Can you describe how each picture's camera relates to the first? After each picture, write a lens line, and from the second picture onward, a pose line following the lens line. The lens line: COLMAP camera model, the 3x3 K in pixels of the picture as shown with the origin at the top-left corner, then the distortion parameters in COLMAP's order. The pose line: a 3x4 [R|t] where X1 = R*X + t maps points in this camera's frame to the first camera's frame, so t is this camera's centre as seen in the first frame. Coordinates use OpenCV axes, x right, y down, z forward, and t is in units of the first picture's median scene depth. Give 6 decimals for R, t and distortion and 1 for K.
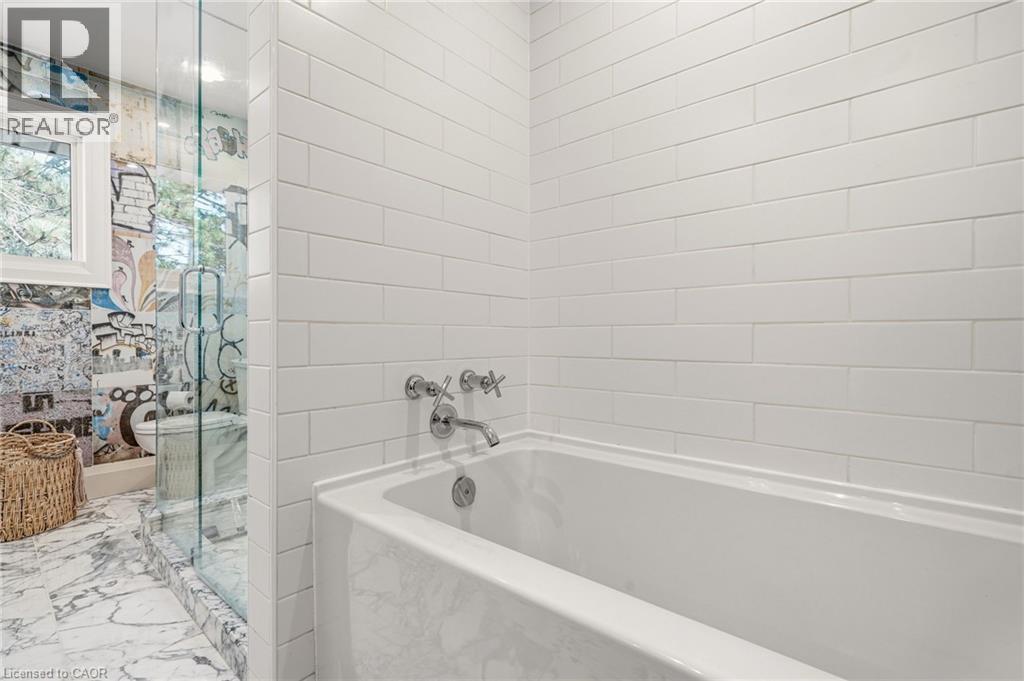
lens RADIAL K [[464.2, 0, 511.2], [0, 464.2, 337.0], [0, 0, 1]] dist [-0.005242, 0.001856]
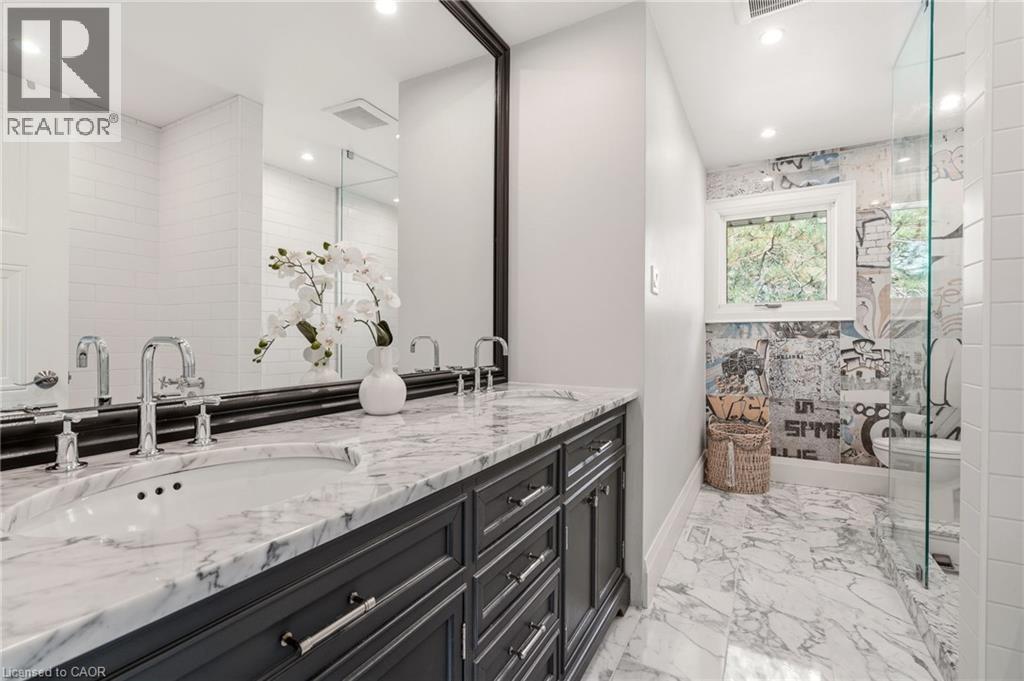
lens RADIAL K [[464.2, 0, 509.2], [0, 464.2, 338.1], [0, 0, 1]] dist [-0.005242, 0.001856]
pose [[0.207192, 0.005710, -0.978284, 0.129799], [-0.006989, 0.999966, 0.004356, -0.058613], [0.978275, 0.005935, 0.207225, -0.132436]]
